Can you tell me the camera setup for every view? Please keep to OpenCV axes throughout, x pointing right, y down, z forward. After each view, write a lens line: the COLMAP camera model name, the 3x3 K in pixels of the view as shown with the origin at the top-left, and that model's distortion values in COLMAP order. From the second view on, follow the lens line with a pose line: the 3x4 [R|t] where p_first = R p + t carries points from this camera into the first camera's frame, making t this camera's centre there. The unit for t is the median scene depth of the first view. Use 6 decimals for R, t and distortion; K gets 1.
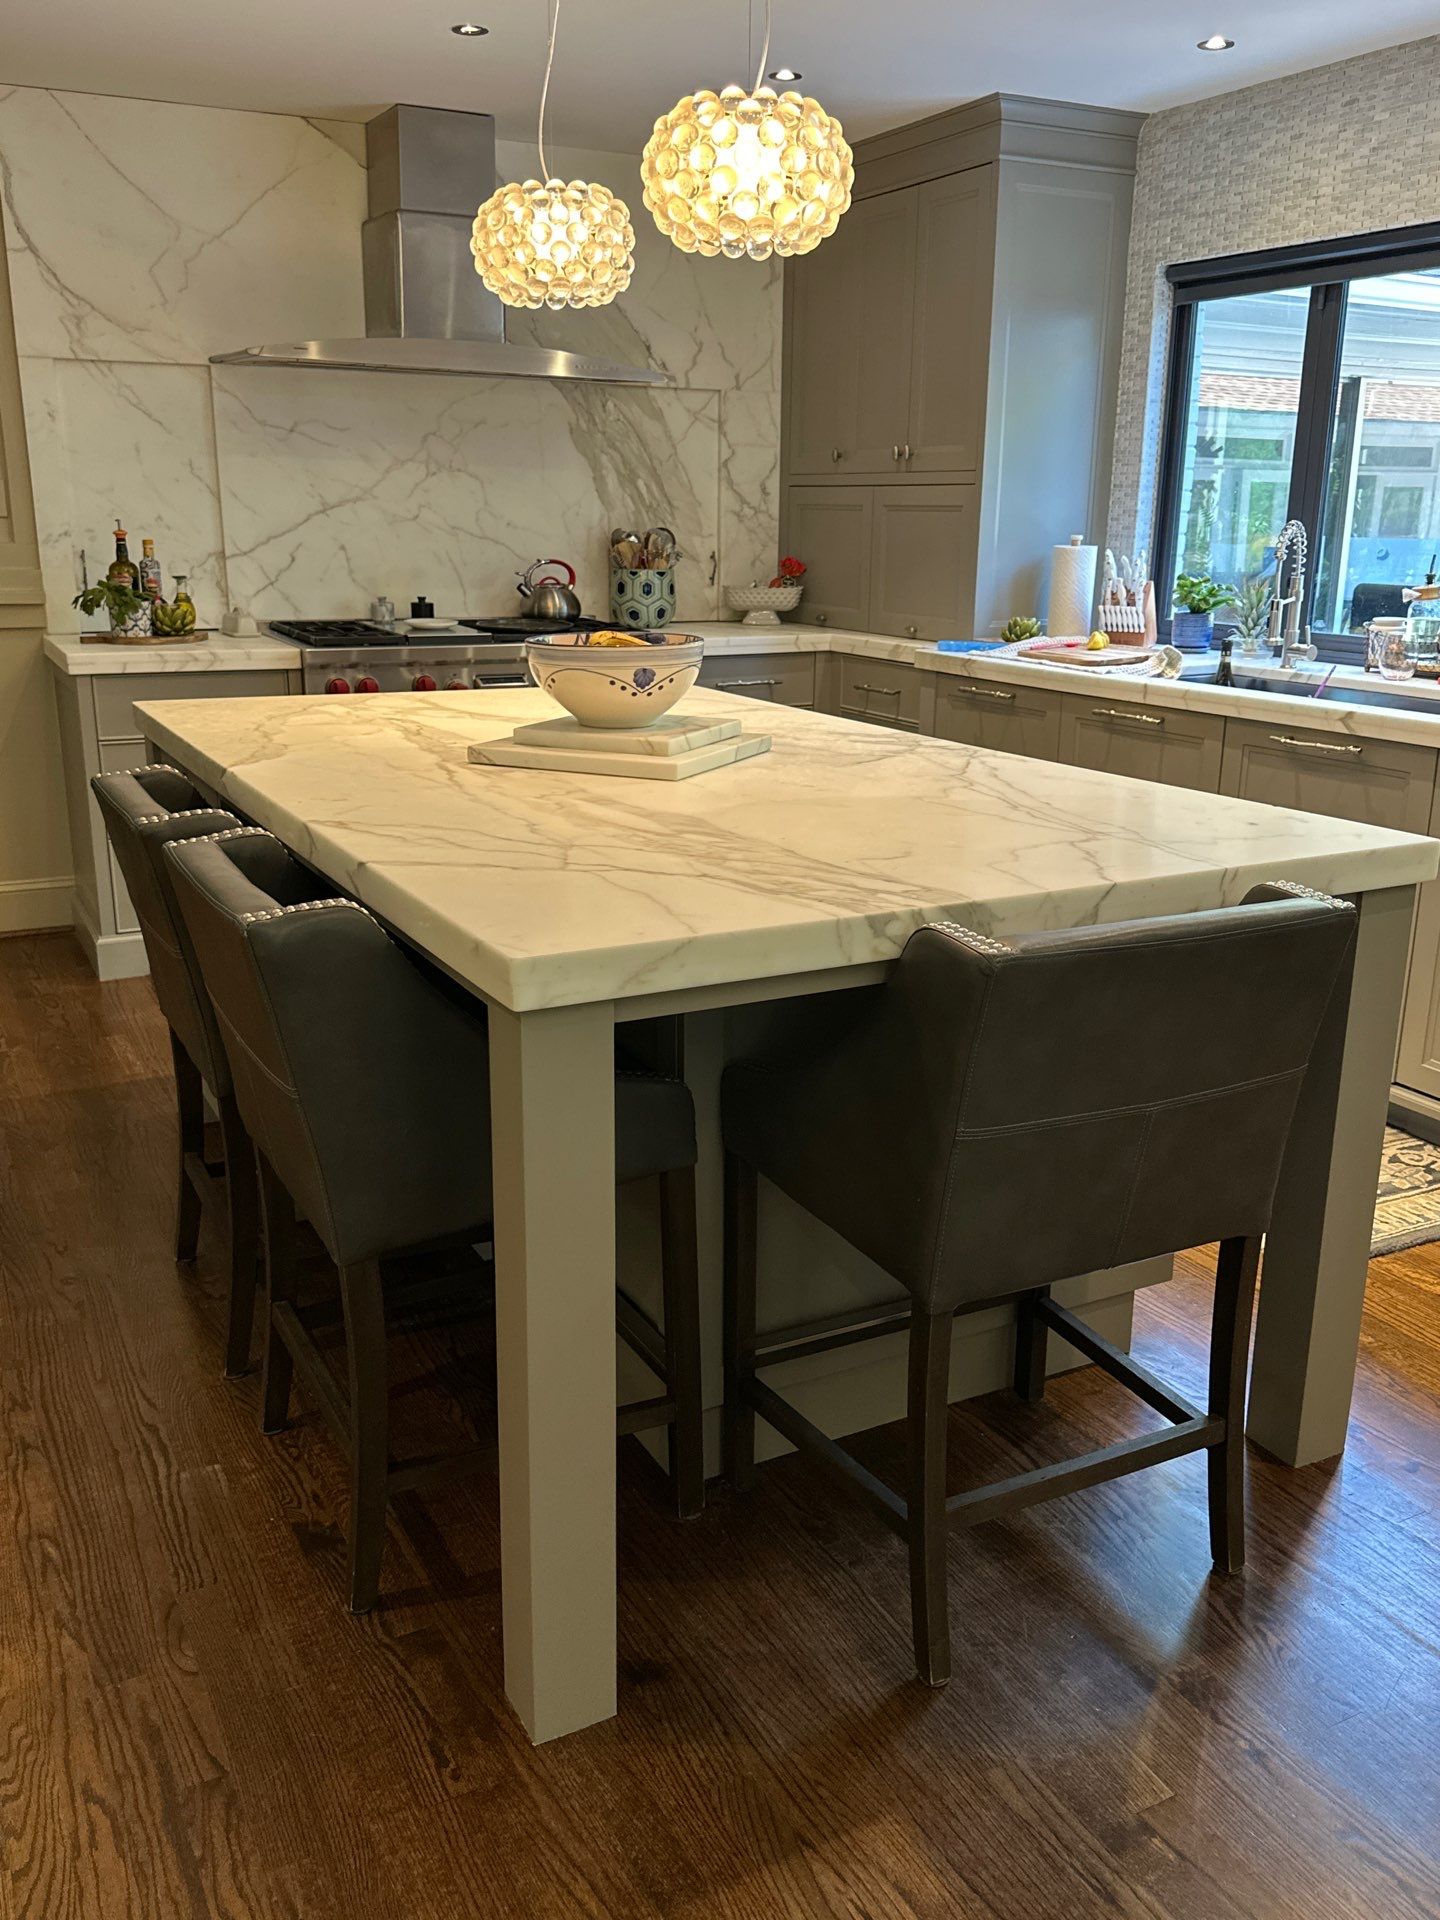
lens RADIAL K [[1663.6, 0, 729.1], [0, 1663.6, 947.6], [0, 0, 1]] dist [0.021453, -0.026238]
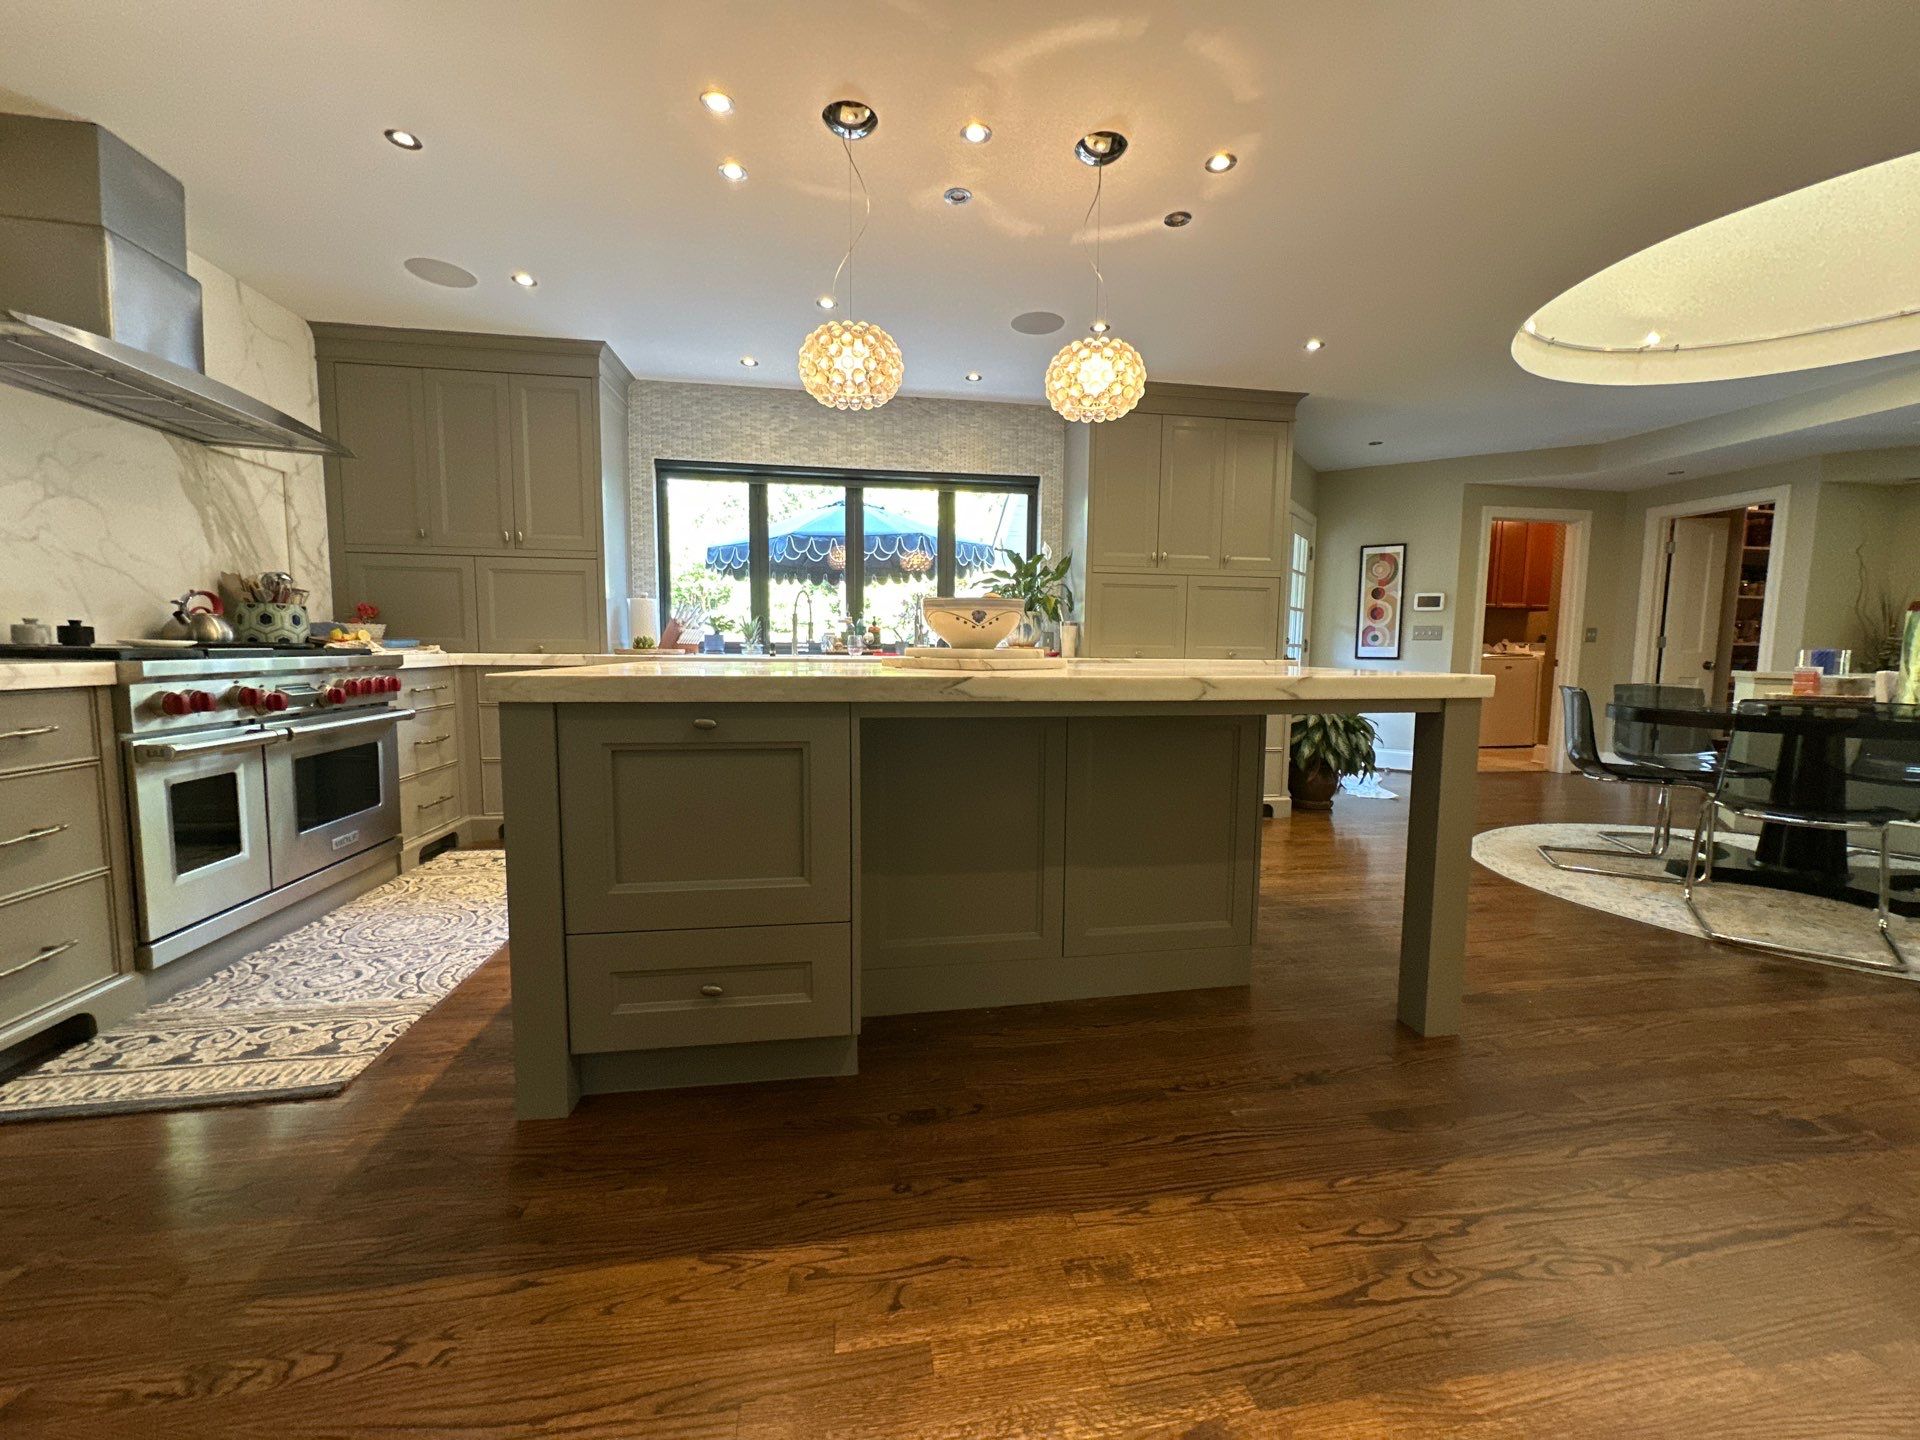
lens RADIAL K [[770.2, 0, 959.2], [0, 770.2, 717.3], [0, 0, 1]] dist [-0.004536, 0.000805]
pose [[0.331109, -0.090592, 0.939234, -0.494084], [0.231859, 0.972674, 0.012080, -0.048972], [-0.914663, 0.213770, 0.343065, 0.450312]]
